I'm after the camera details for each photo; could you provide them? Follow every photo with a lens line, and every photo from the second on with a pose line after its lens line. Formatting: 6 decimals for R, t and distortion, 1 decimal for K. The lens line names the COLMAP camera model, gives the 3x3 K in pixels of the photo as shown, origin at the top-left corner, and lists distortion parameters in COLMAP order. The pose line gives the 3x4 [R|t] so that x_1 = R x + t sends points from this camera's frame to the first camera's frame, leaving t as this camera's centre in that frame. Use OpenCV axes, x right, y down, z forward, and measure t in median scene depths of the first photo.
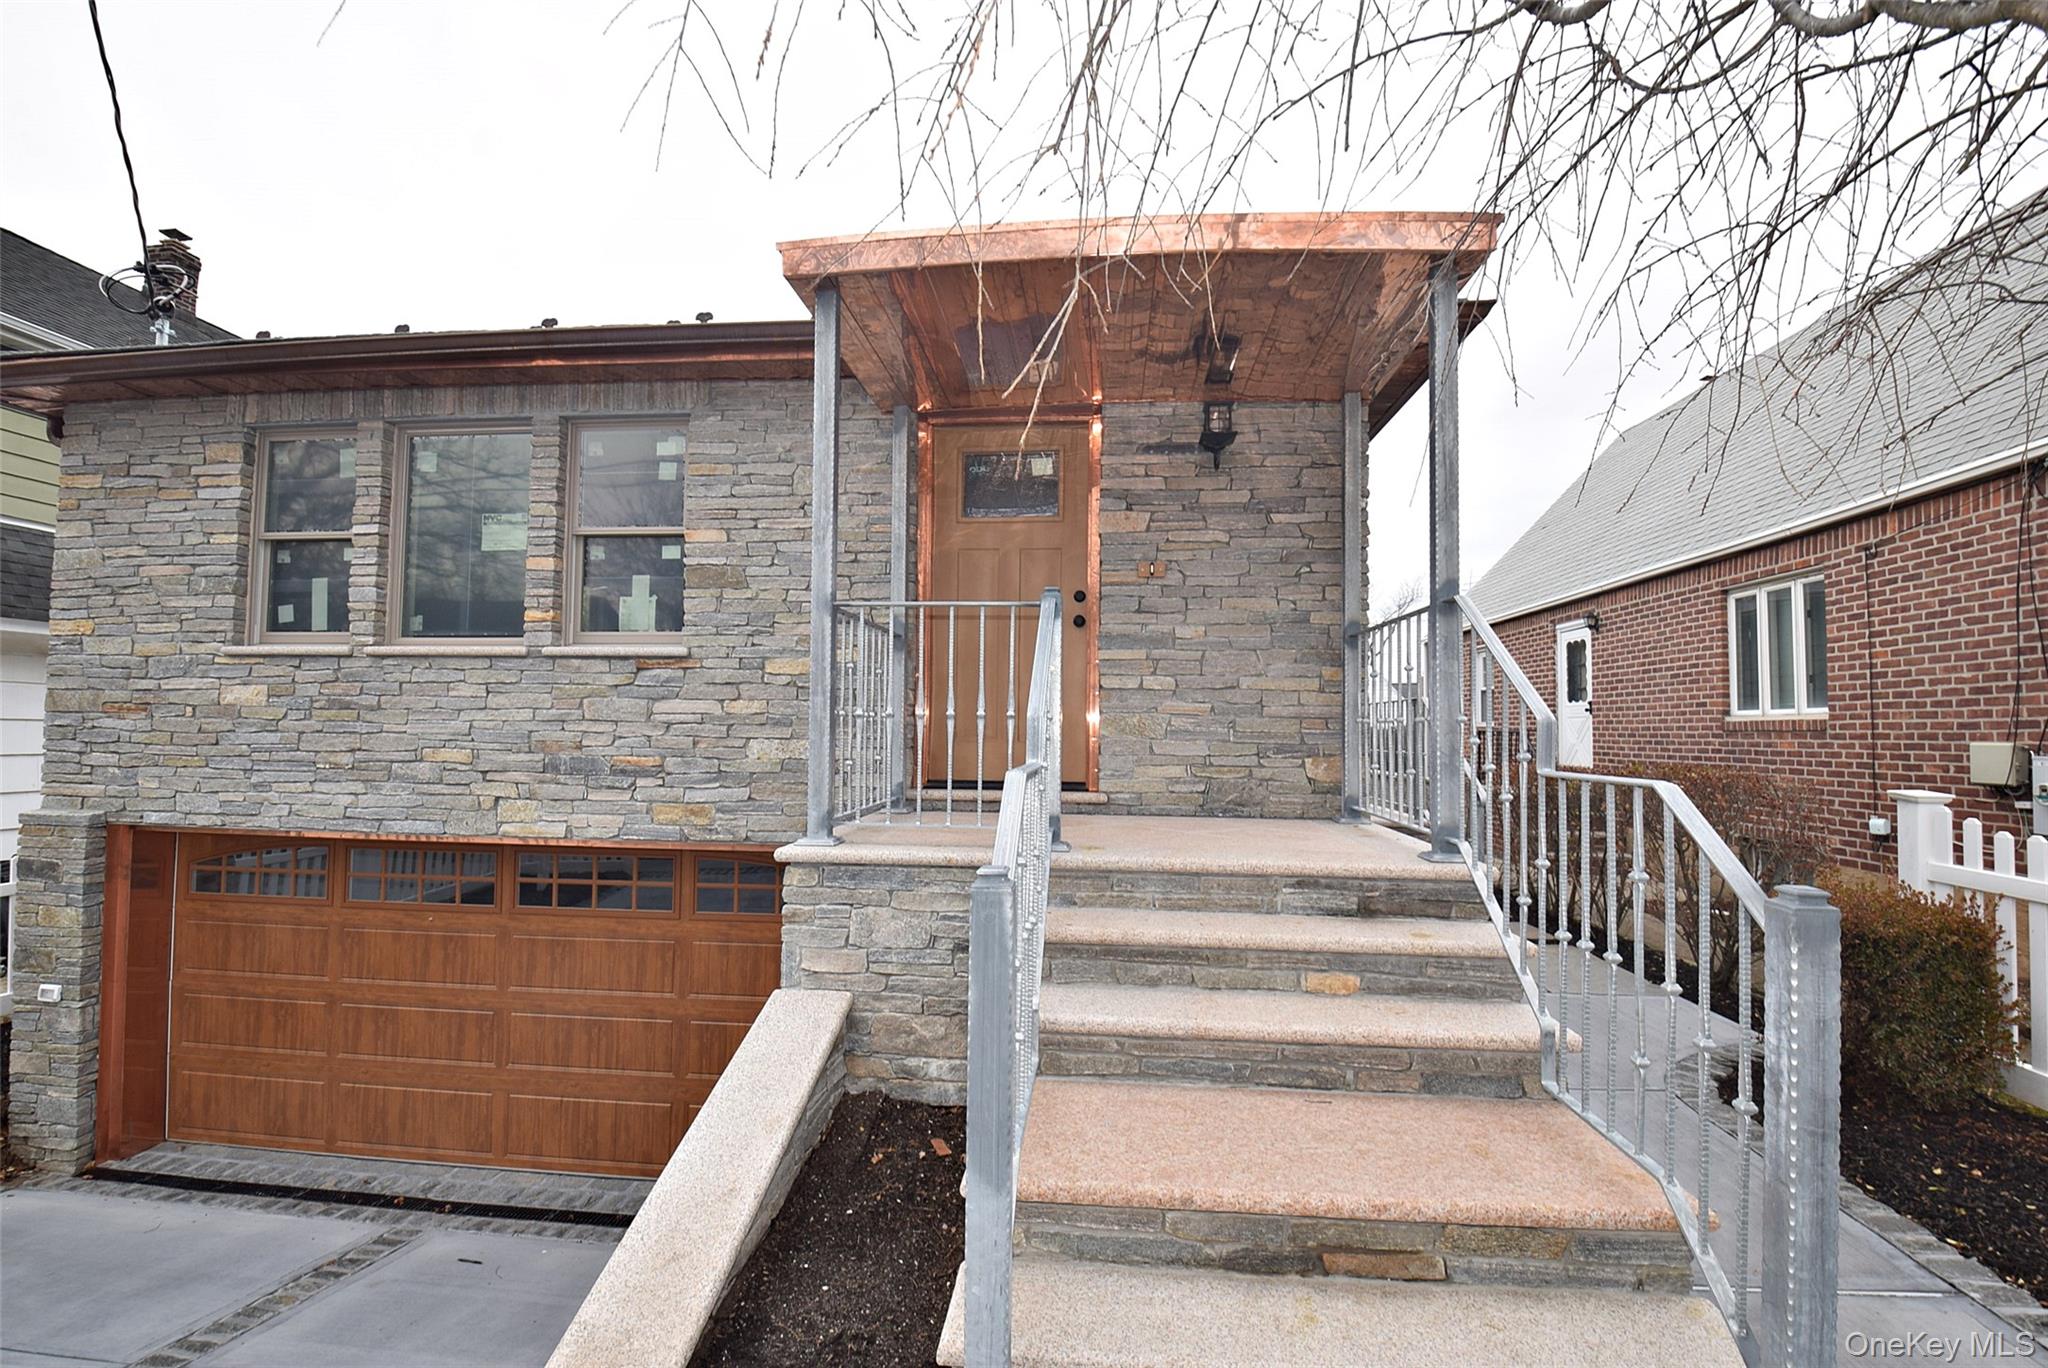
lens RADIAL K [[899.3, 0, 1031.9], [0, 899.3, 696.2], [0, 0, 1]] dist [-0.011684, -0.006134]
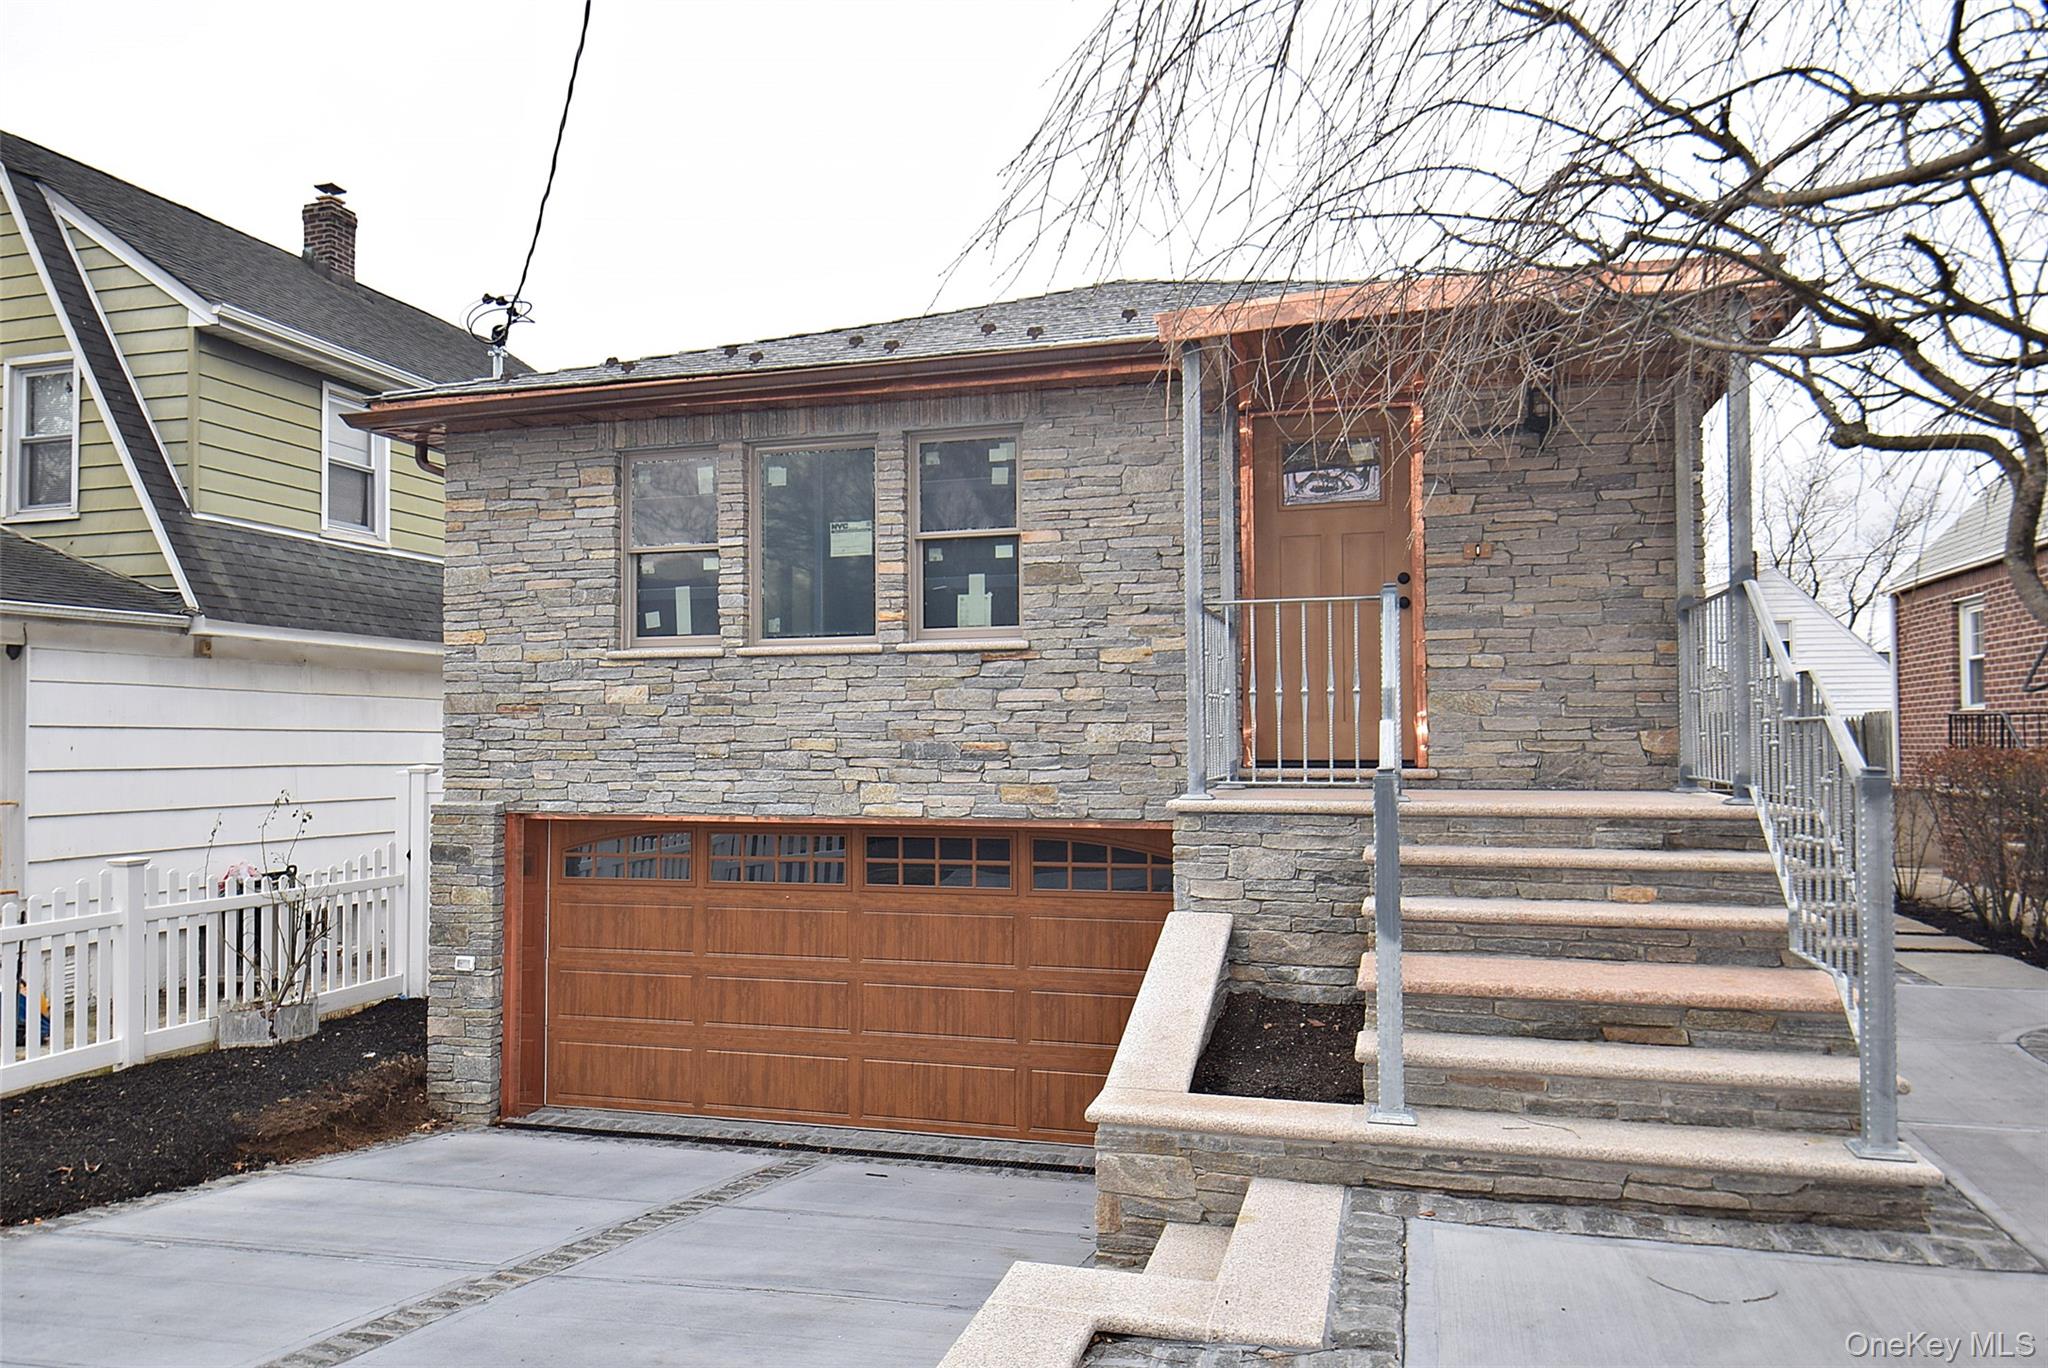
lens RADIAL K [[1389.7, 0, 1003.1], [0, 1389.7, 701.7], [0, 0, 1]] dist [0.030933, -0.018837]
pose [[0.979683, -0.022054, -0.199334, -0.080531], [0.023579, 0.999708, 0.005276, 0.010042], [0.199159, -0.009868, 0.979917, -0.647113]]
